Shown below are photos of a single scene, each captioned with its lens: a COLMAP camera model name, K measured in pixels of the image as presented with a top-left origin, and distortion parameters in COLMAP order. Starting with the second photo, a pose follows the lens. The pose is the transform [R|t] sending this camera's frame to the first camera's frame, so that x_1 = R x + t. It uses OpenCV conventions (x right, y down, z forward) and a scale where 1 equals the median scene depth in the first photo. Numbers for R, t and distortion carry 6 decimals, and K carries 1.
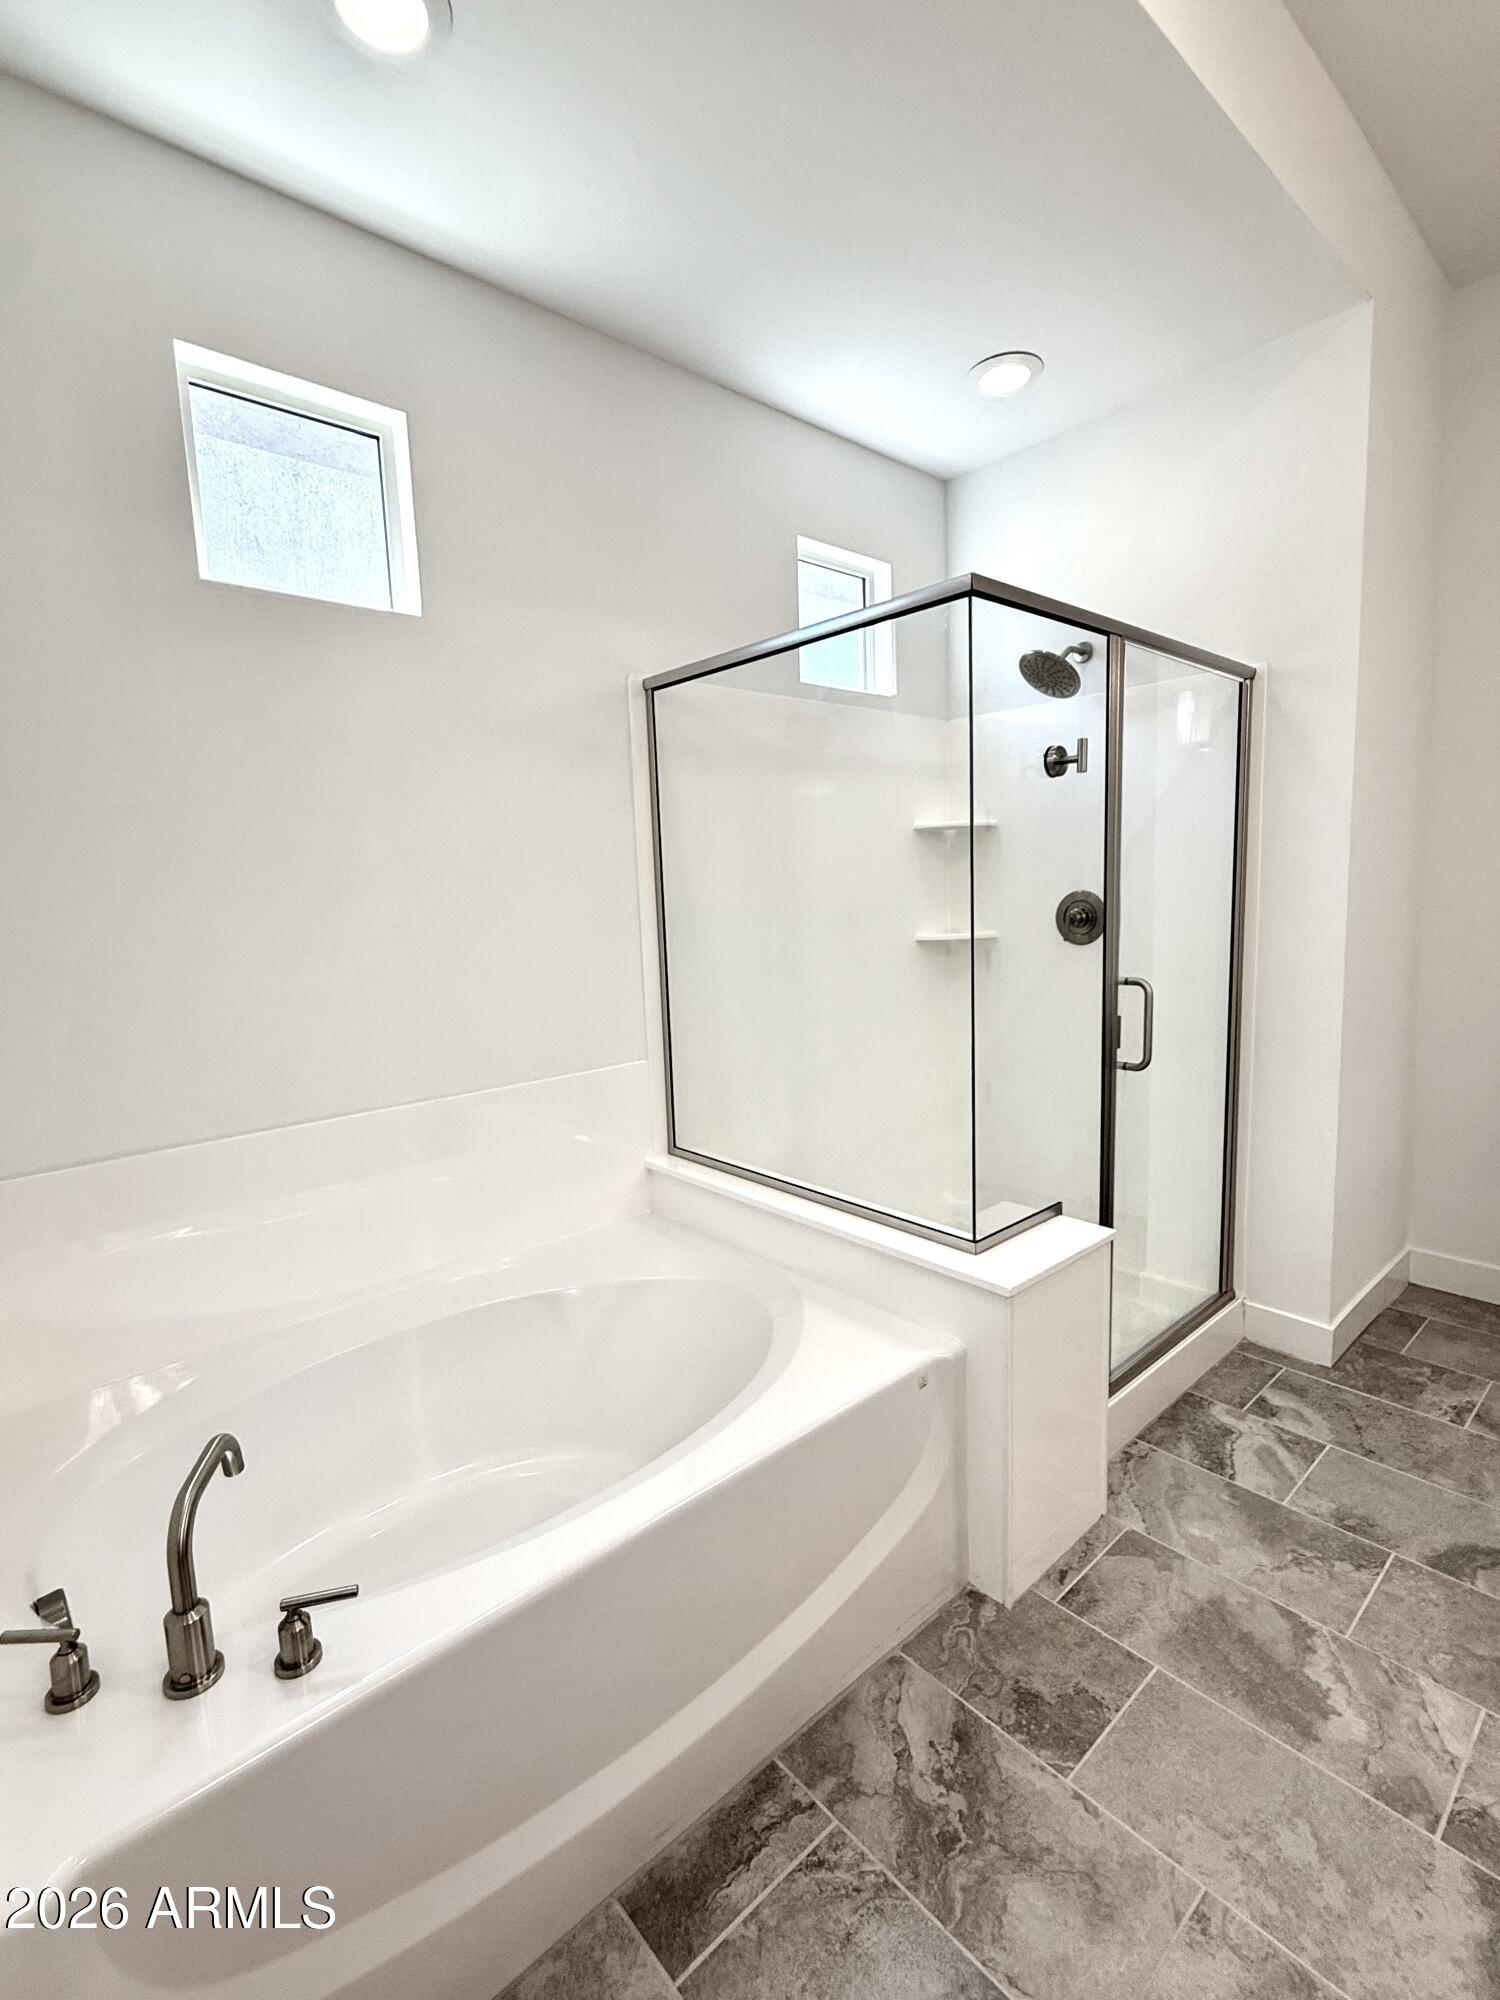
lens RADIAL K [[919.8, 0, 751.9], [0, 919.8, 999.7], [0, 0, 1]] dist [-0.000852, 0.001589]
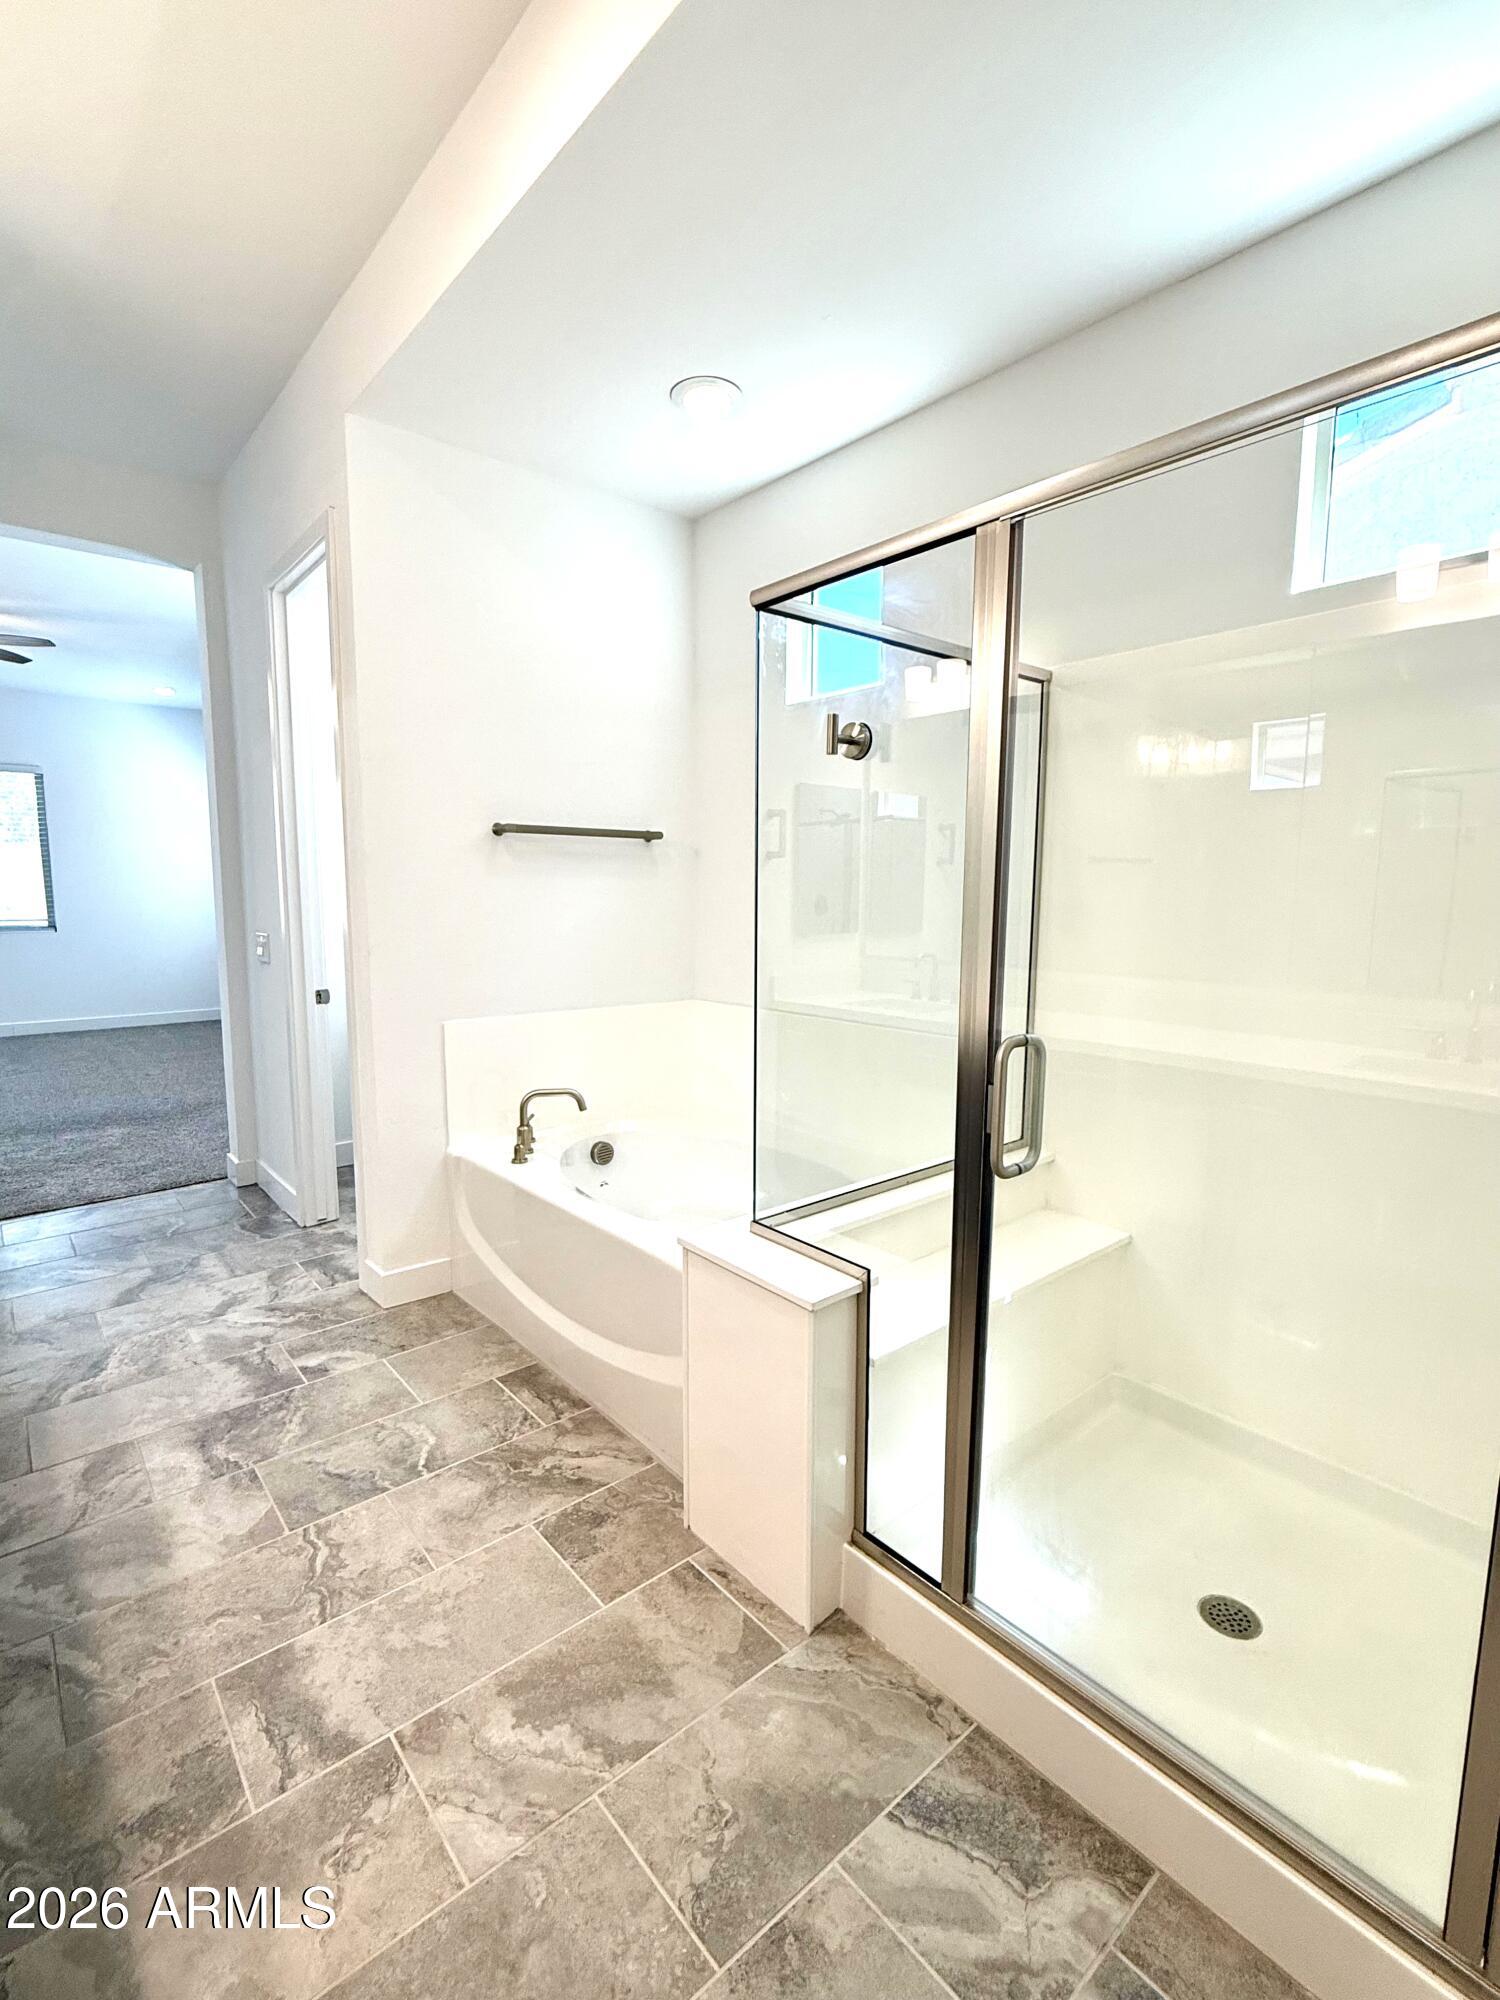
lens RADIAL K [[919.8, 0, 750.3], [0, 919.8, 1002.3], [0, 0, 1]] dist [-0.000852, 0.001589]
pose [[-0.020302, 0.152929, -0.988029, 1.505066], [-0.130628, 0.979355, 0.154271, -0.173943], [0.991224, 0.132196, 0.000094, 1.159764]]
